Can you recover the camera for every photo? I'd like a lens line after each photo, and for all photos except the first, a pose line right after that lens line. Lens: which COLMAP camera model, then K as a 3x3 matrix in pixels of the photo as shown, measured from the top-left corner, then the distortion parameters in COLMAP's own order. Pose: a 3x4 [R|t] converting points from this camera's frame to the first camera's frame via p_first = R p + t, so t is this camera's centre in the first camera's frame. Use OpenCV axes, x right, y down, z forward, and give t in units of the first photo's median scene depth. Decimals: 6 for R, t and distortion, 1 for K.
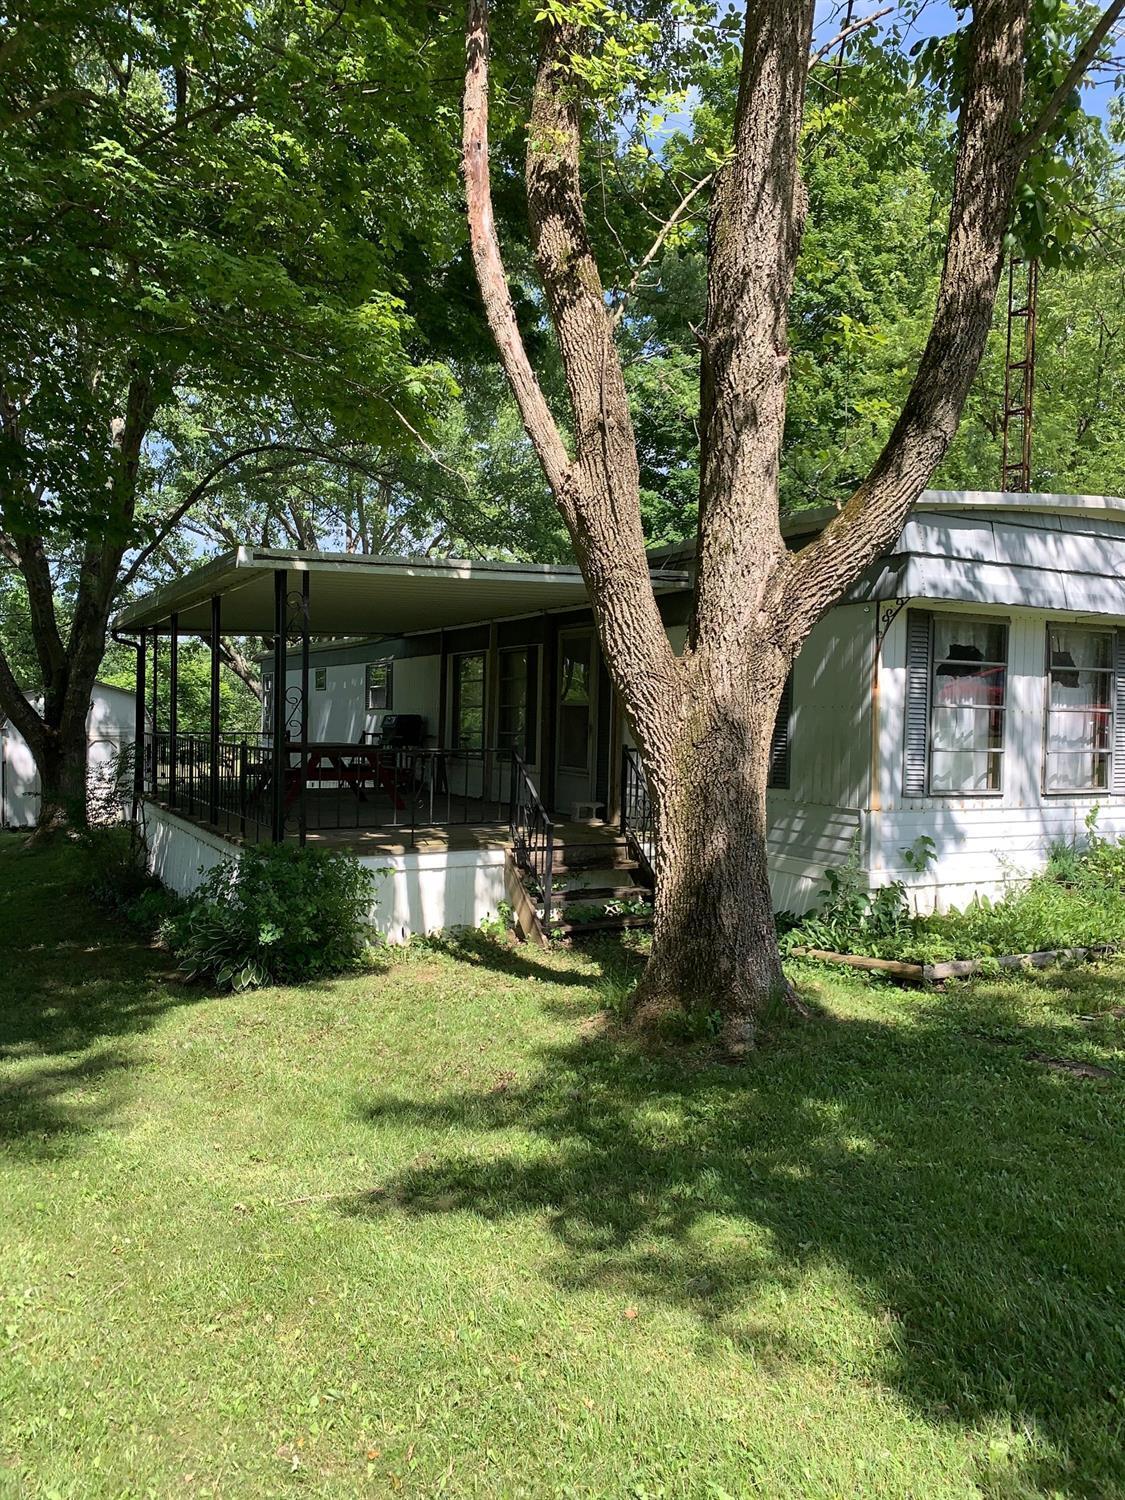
lens RADIAL K [[1156.3, 0, 567.8], [0, 1156.3, 742.9], [0, 0, 1]] dist [0.036129, -0.034551]
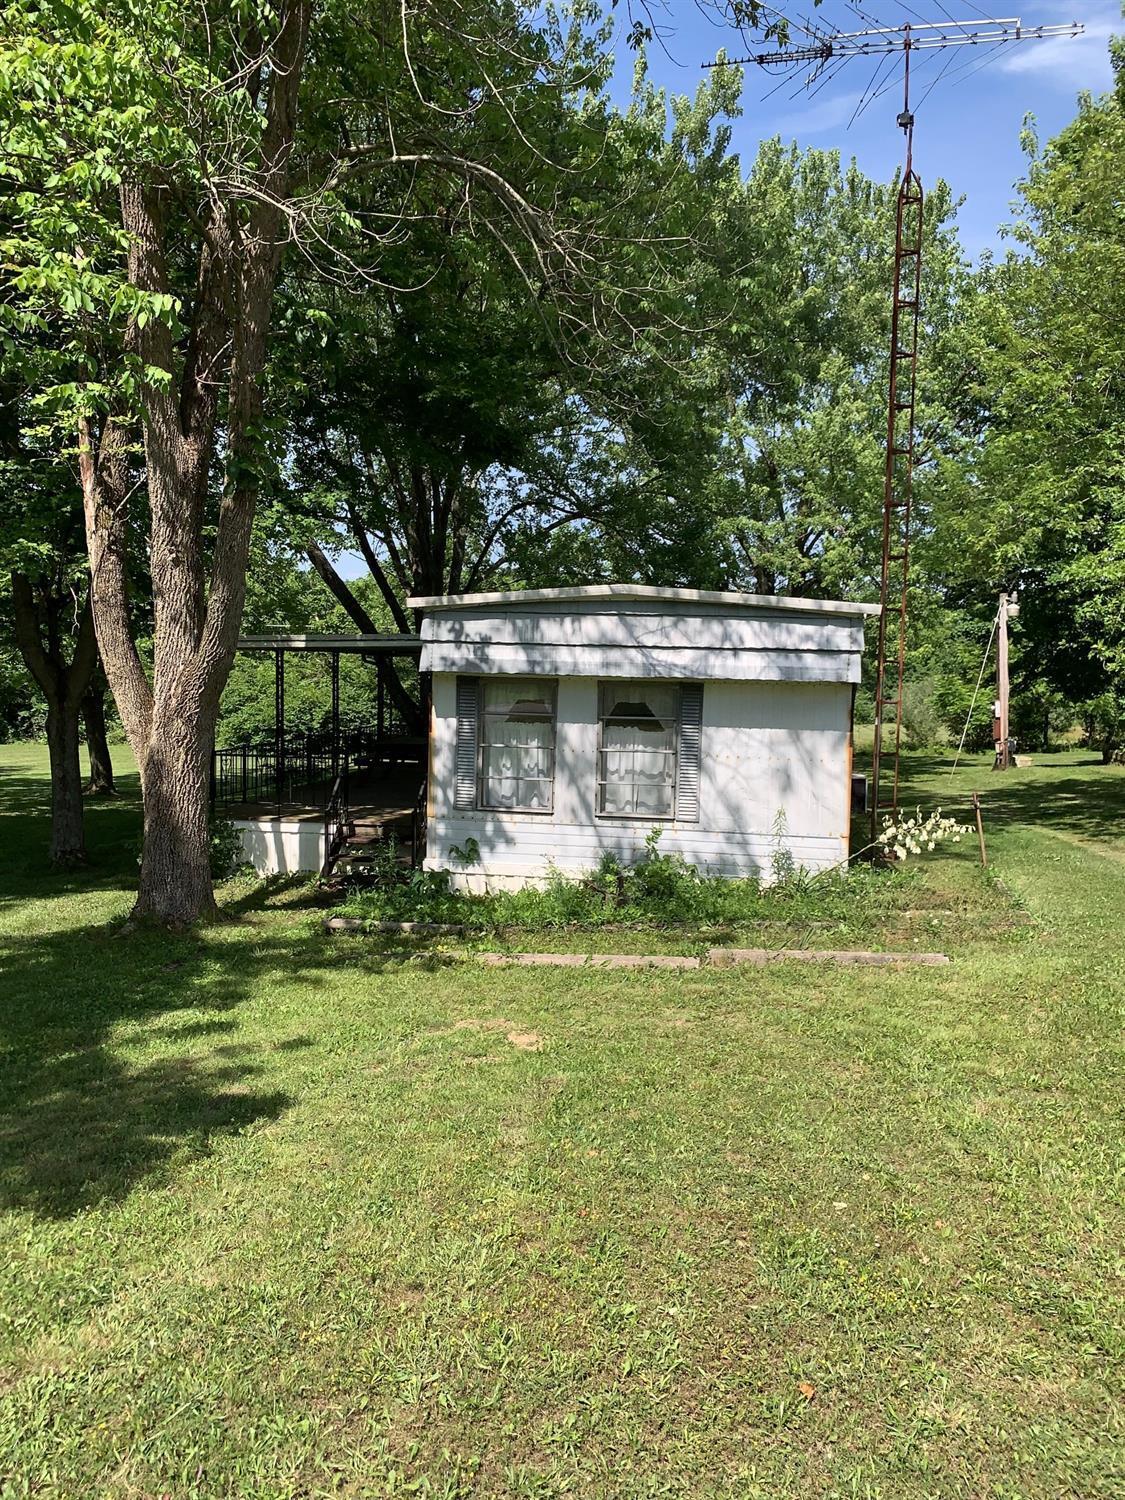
lens RADIAL K [[1156.3, 0, 548.3], [0, 1156.3, 752.2], [0, 0, 1]] dist [0.036129, -0.034551]
pose [[0.793821, 0.046103, -0.606402, 1.197927], [-0.024414, 0.998734, 0.043972, -0.084826], [0.607661, -0.020102, 0.793942, -0.047544]]
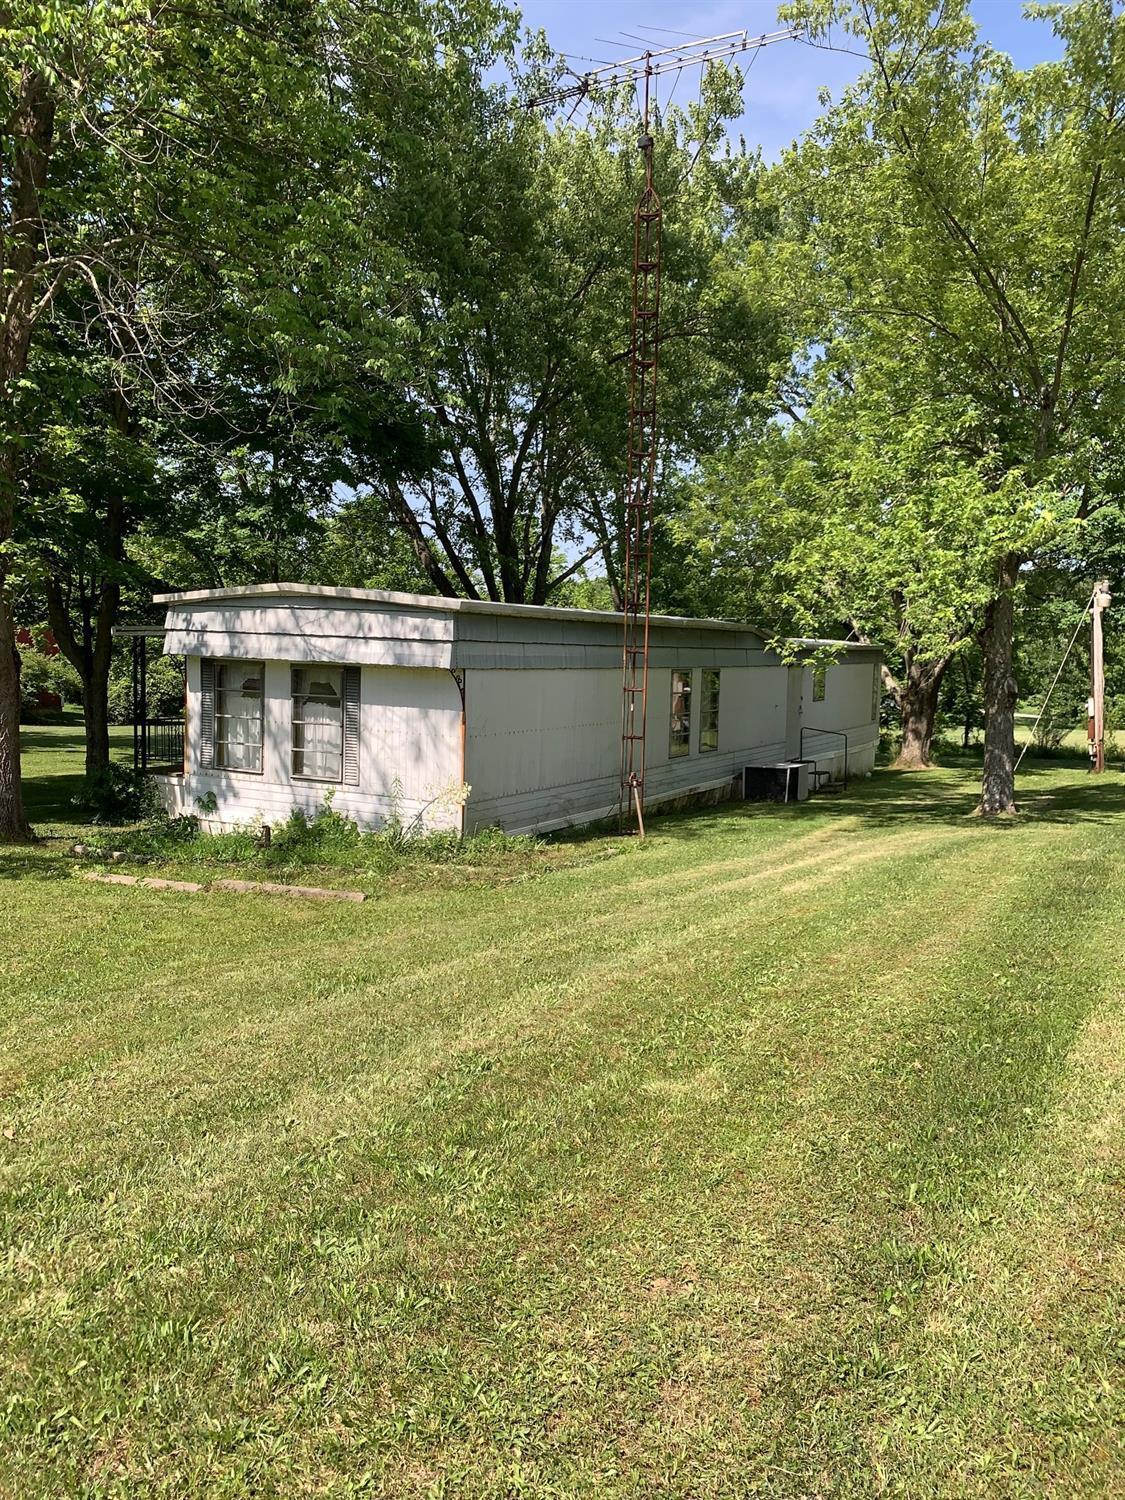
lens RADIAL K [[1156.3, 0, 572.9], [0, 1156.3, 757.4], [0, 0, 1]] dist [0.036129, -0.034551]
pose [[0.554644, 0.080068, -0.828226, 1.976755], [-0.043835, 0.996789, 0.067009, -0.104742], [0.830932, -0.000861, 0.556373, 0.483083]]
